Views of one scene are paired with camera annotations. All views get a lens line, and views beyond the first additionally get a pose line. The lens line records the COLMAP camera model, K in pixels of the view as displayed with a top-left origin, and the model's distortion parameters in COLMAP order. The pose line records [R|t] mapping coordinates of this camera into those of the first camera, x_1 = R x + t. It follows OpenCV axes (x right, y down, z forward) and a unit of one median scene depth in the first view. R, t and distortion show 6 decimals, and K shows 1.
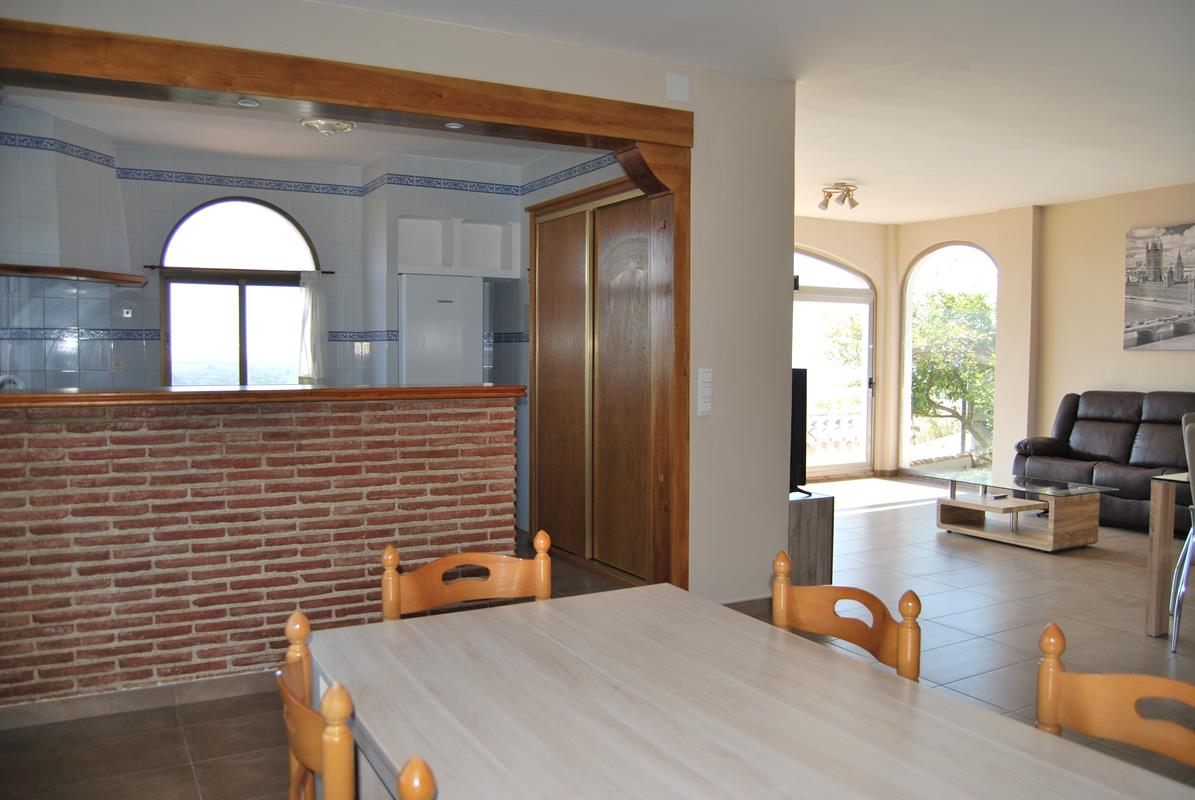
lens RADIAL K [[939.7, 0, 607.4], [0, 939.7, 400.9], [0, 0, 1]] dist [-0.101773, 0.049592]
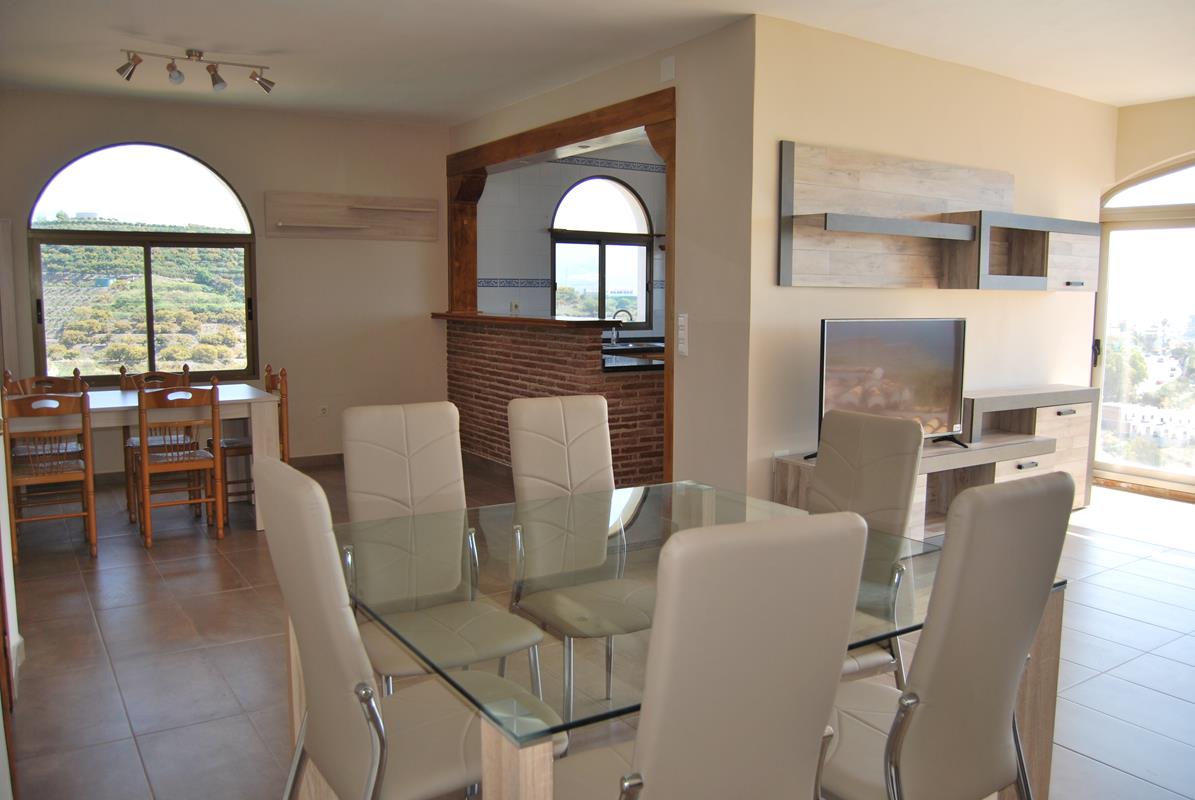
lens RADIAL K [[939.7, 0, 607.4], [0, 939.7, 400.9], [0, 0, 1]] dist [-0.101773, 0.049592]
pose [[0.069470, 0.111261, -0.991360, 1.075943], [-0.058989, 0.992480, 0.107253, -0.040539], [0.995838, 0.051029, 0.075511, 0.733345]]
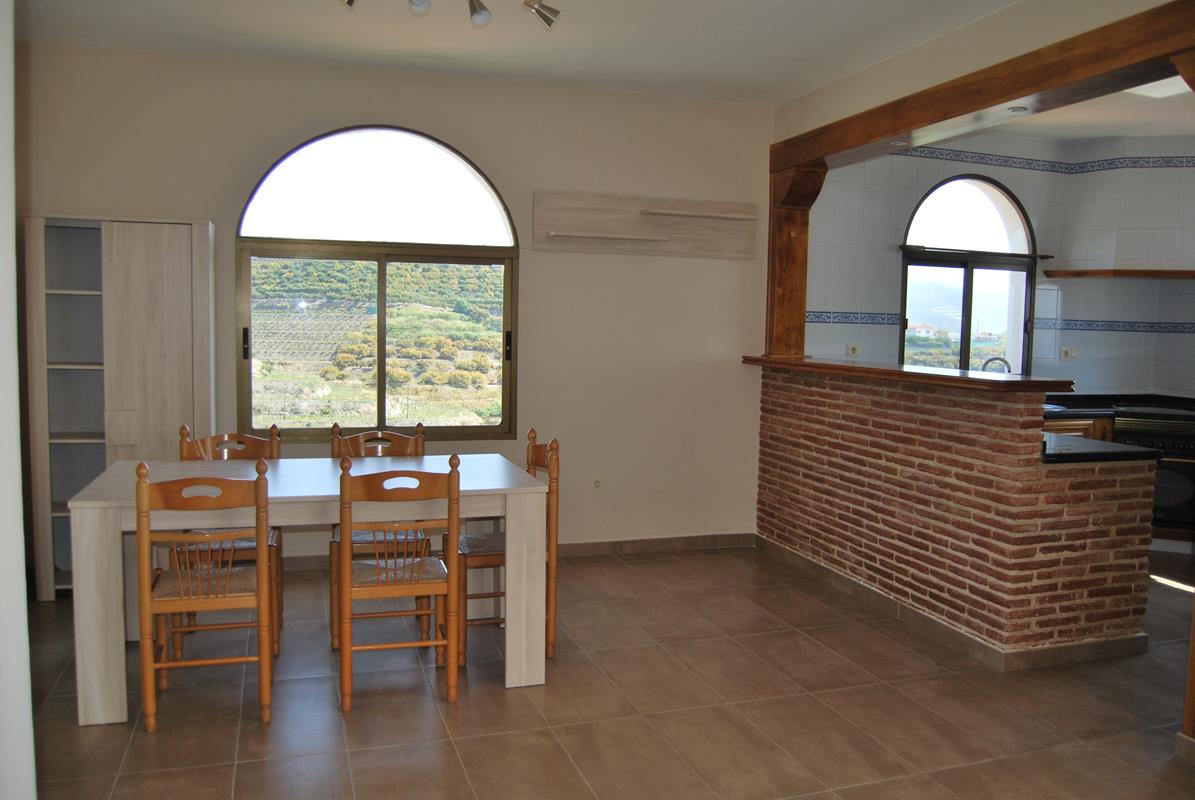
lens RADIAL K [[939.7, 0, 607.4], [0, 939.7, 400.9], [0, 0, 1]] dist [-0.101773, 0.049592]
pose [[-0.185840, 0.073517, -0.979826, 0.678314], [-0.073105, 0.993399, 0.088401, -0.036970], [0.979857, 0.088059, -0.179239, 0.605128]]
